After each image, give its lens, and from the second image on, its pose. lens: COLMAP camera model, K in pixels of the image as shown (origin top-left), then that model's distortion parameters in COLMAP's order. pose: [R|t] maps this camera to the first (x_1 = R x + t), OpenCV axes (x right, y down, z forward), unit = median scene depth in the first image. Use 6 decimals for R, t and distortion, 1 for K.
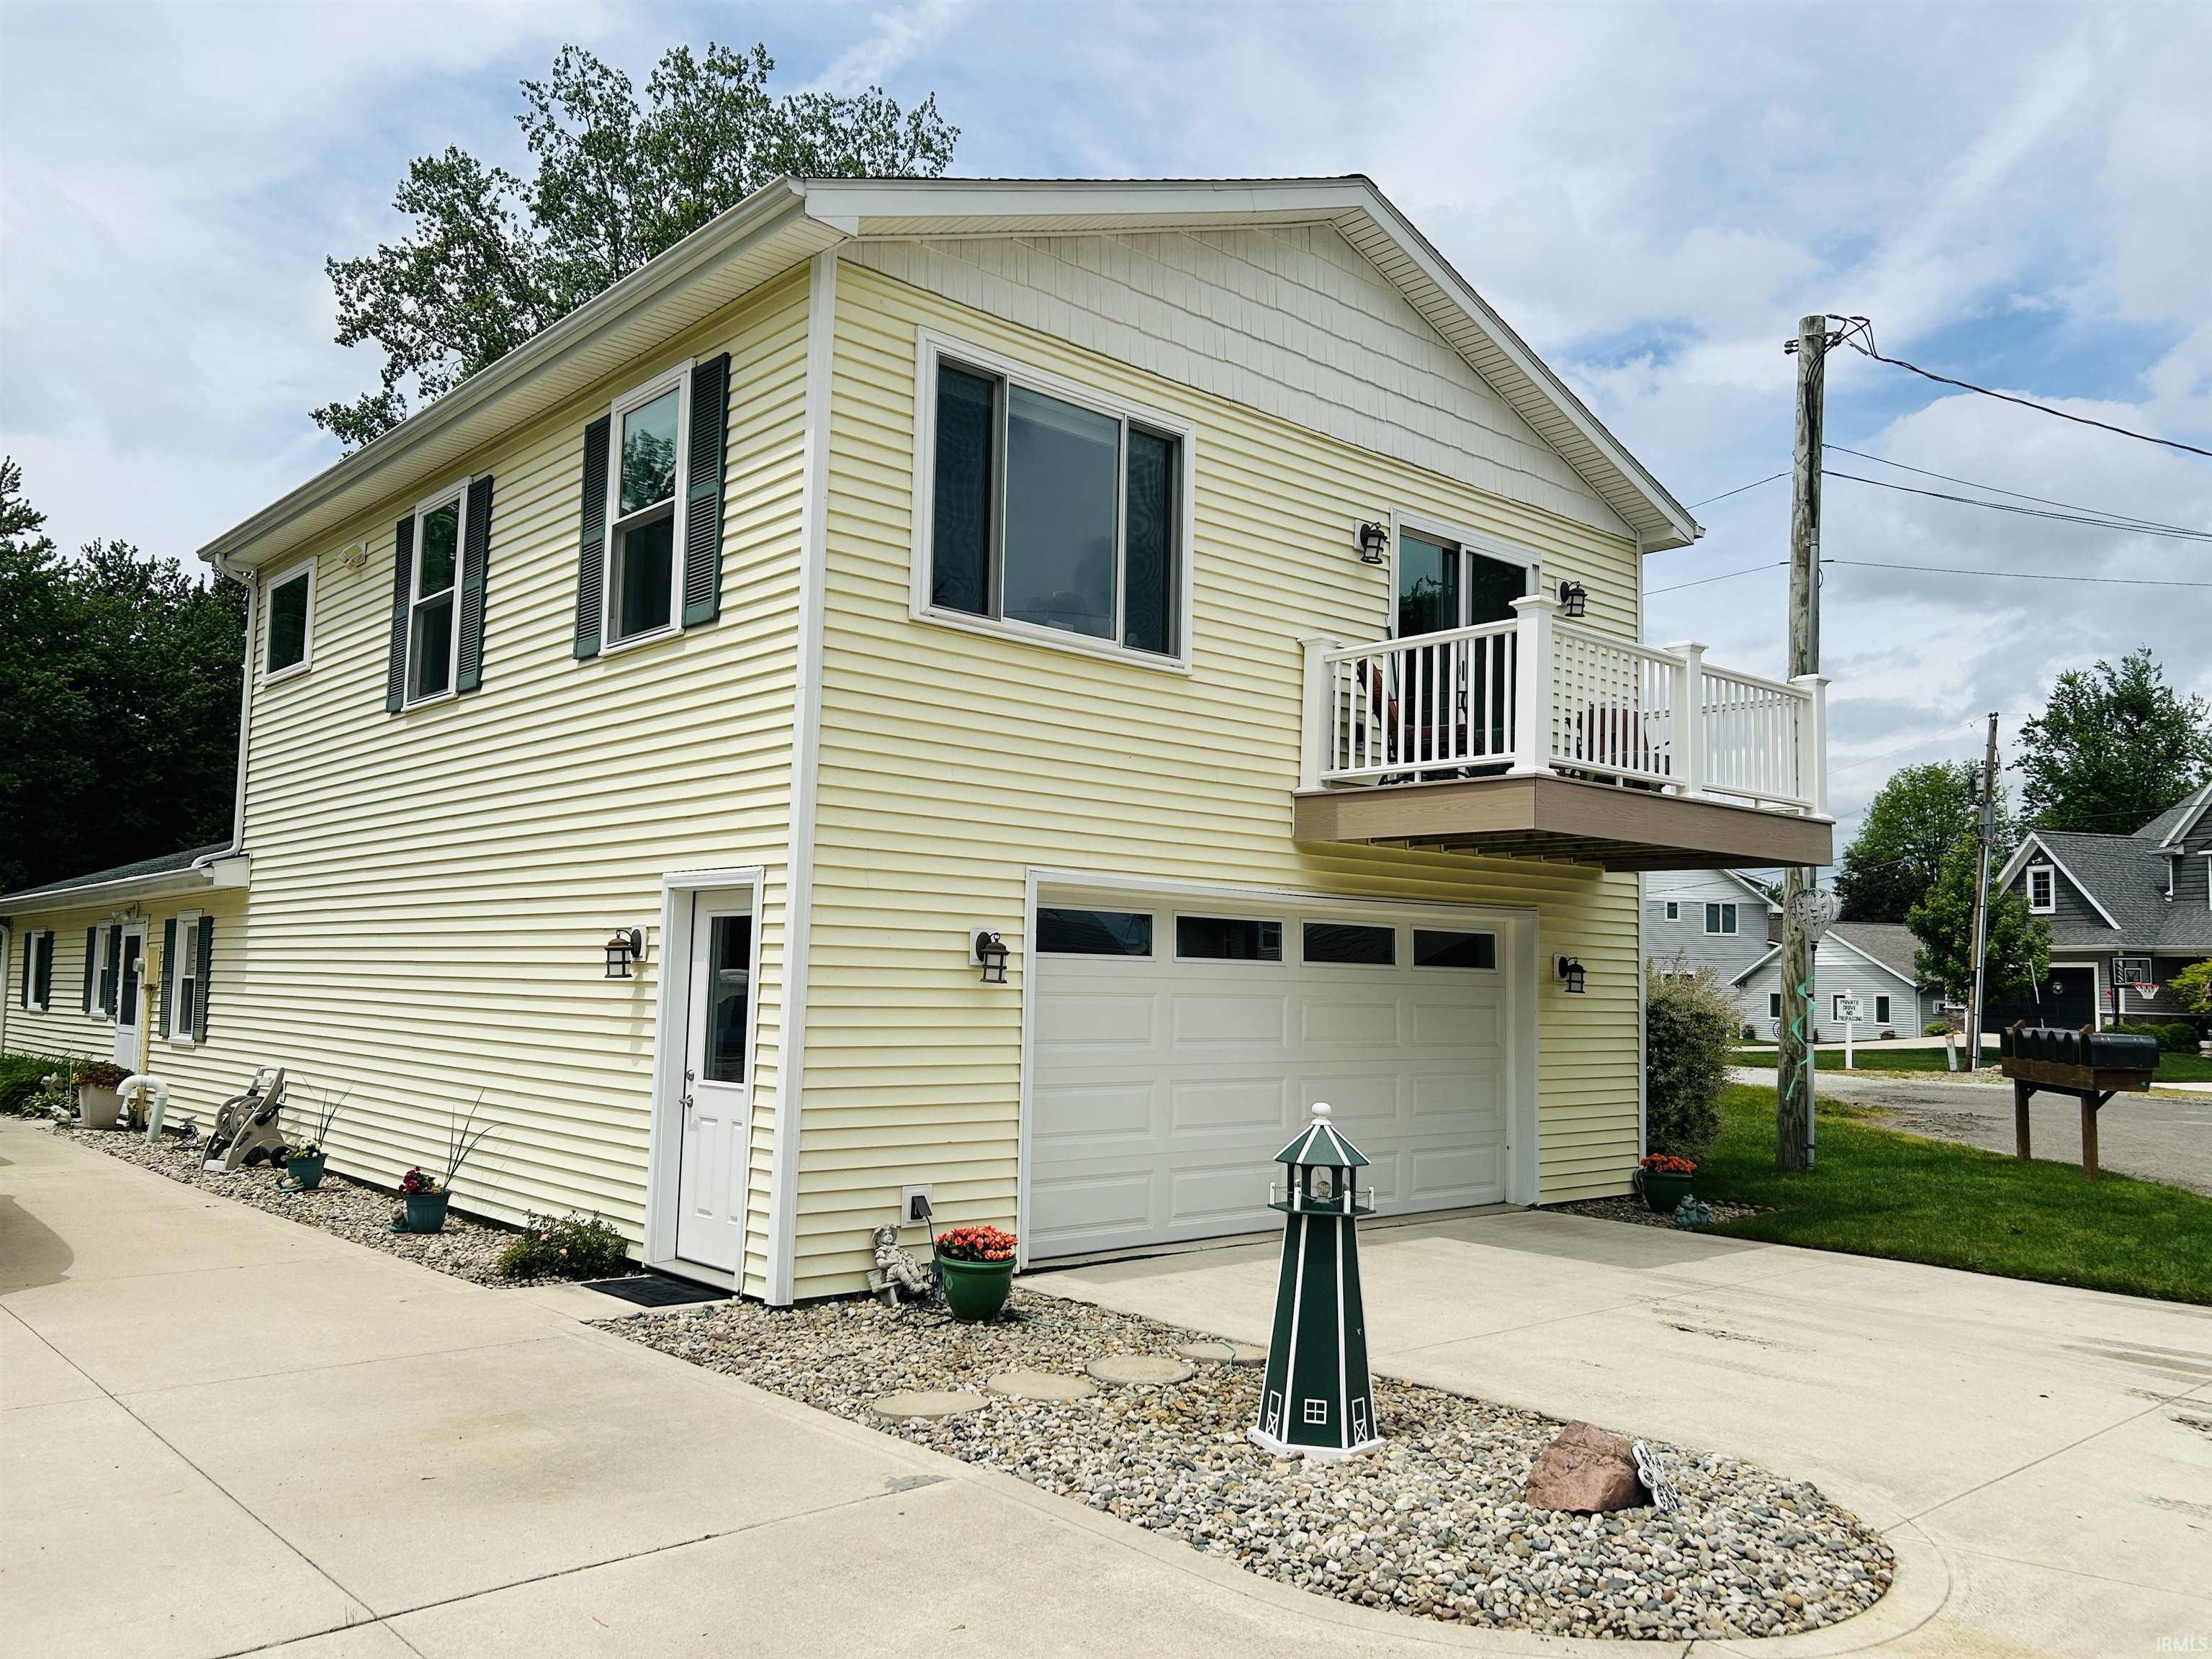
lens RADIAL K [[1686.3, 0, 1044.2], [0, 1686.3, 838.3], [0, 0, 1]] dist [0.048224, -0.004707]
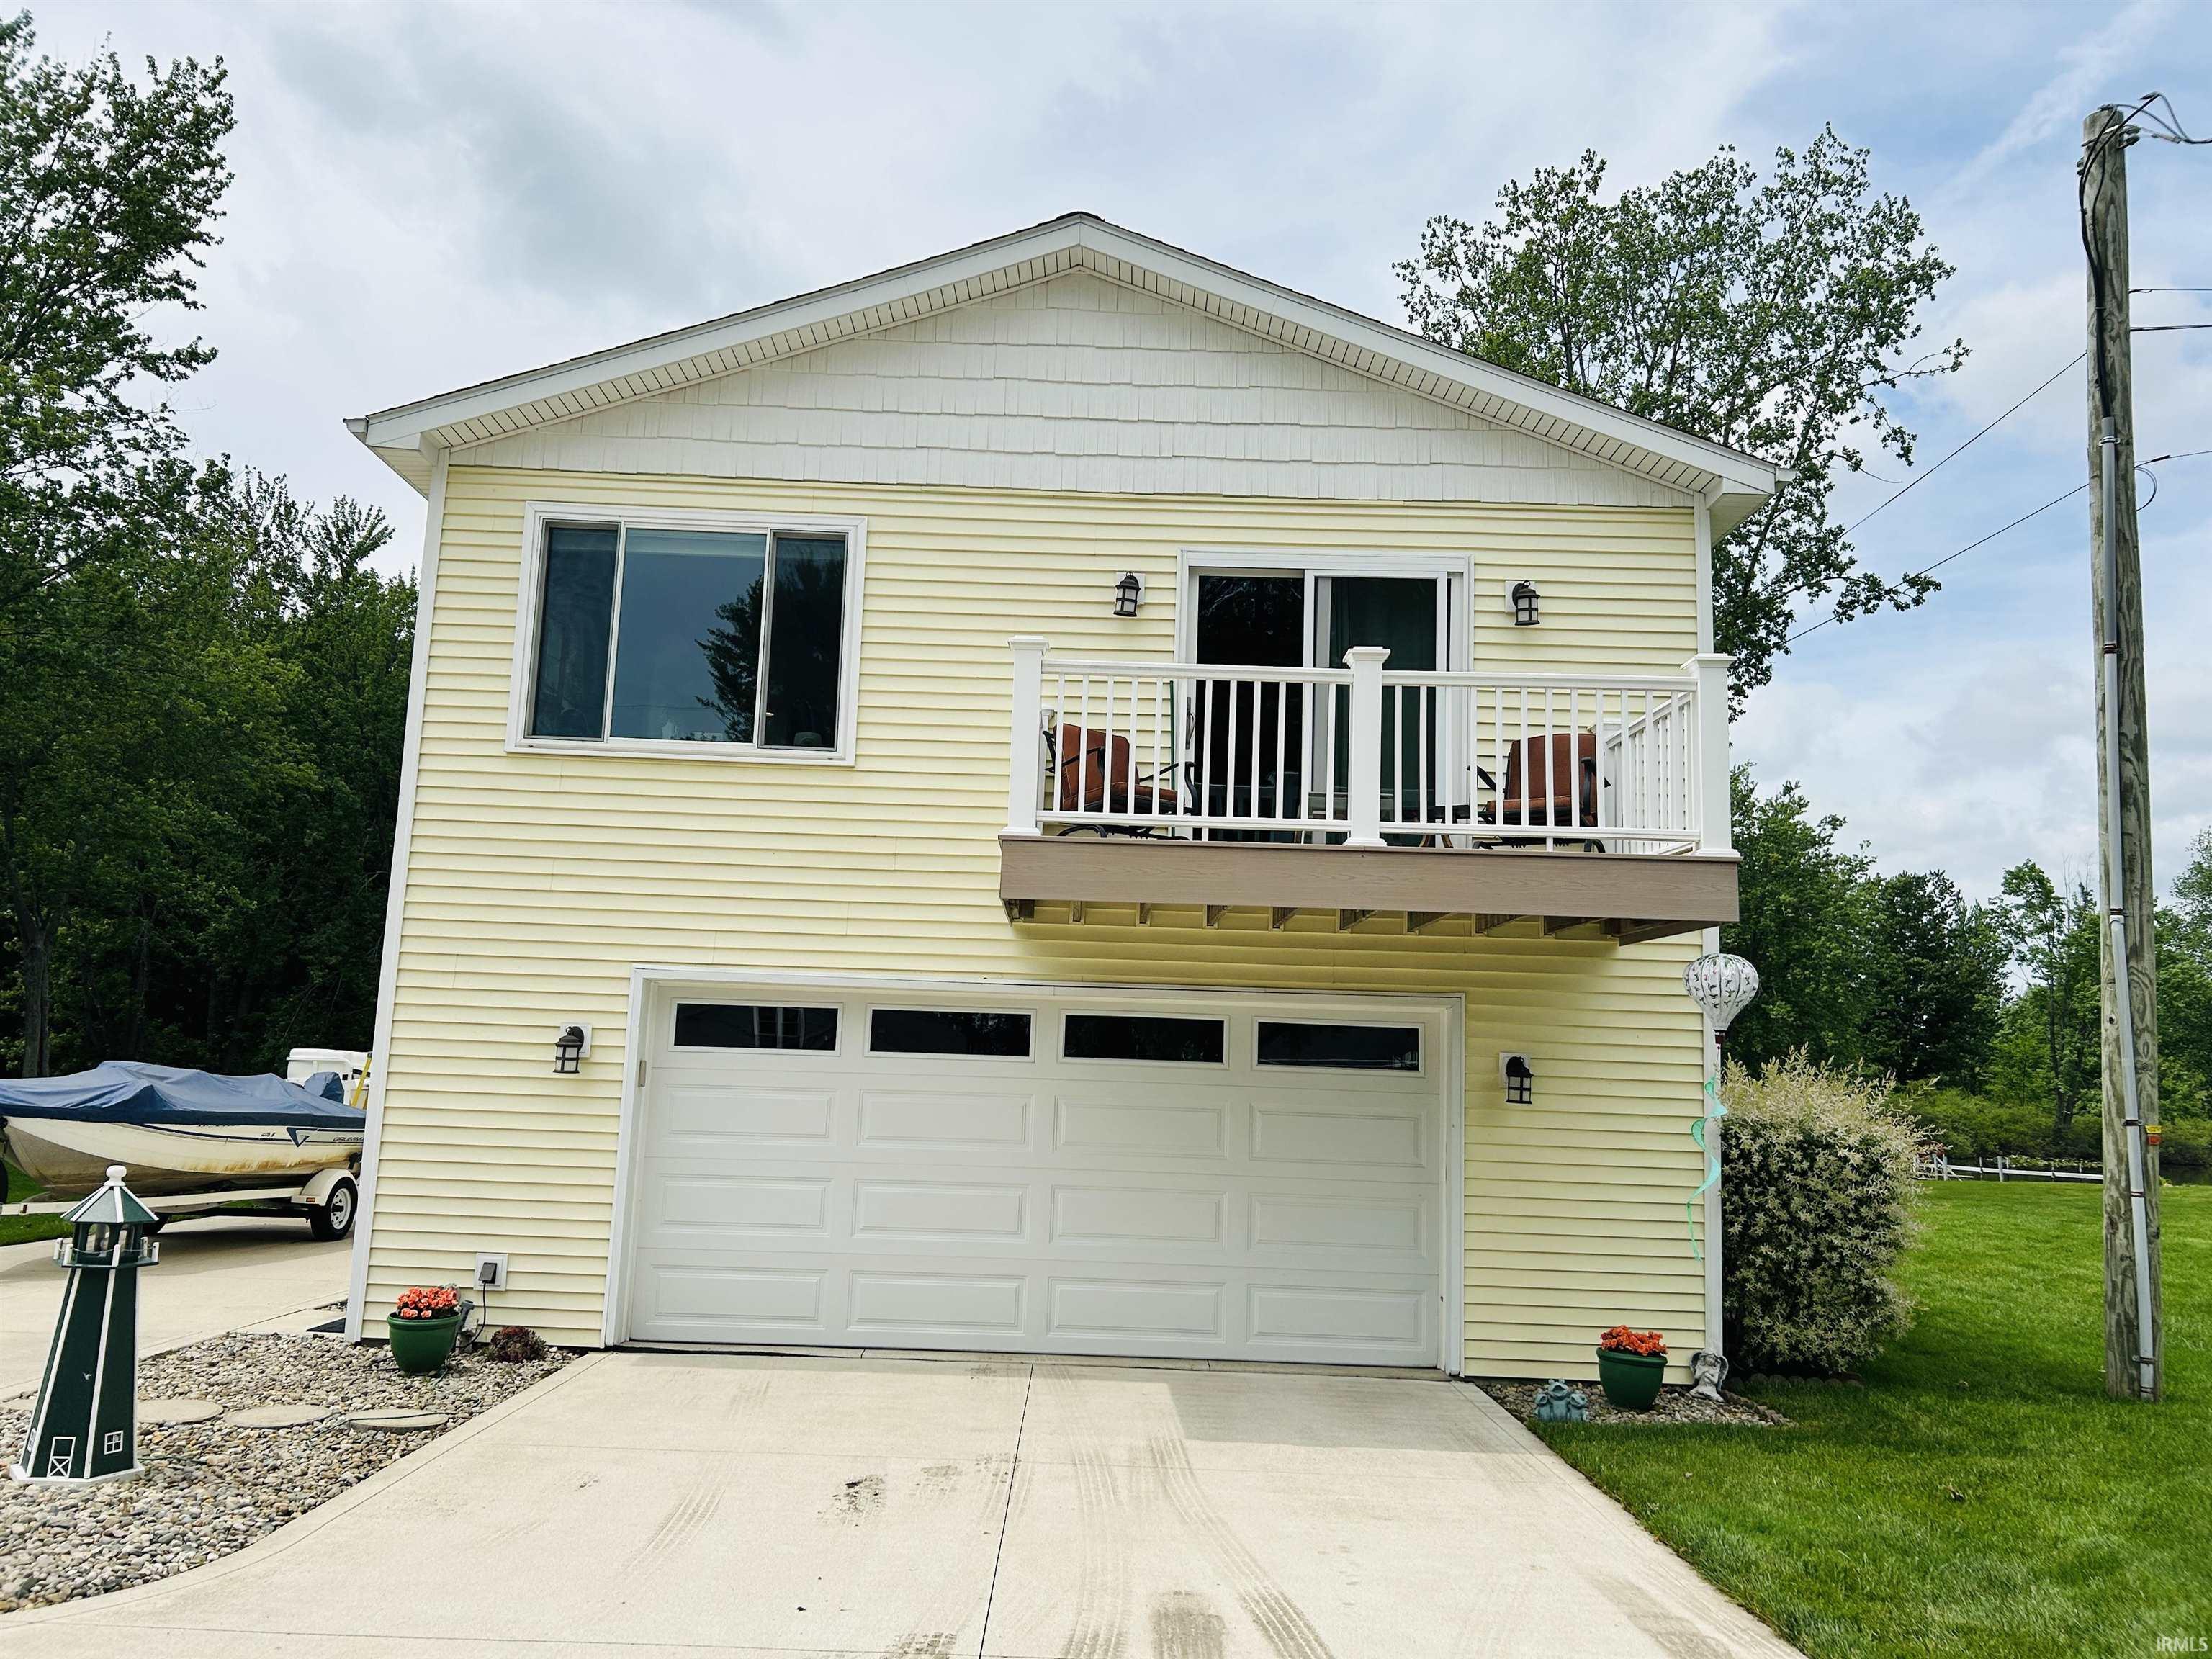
lens RADIAL K [[1686.3, 0, 1076.1], [0, 1686.3, 834.0], [0, 0, 1]] dist [0.048224, -0.004707]
pose [[0.753451, -0.093569, -0.650812, 0.782795], [0.037287, 0.994310, -0.099787, 0.045004], [0.656446, 0.050917, 0.752653, 0.319256]]
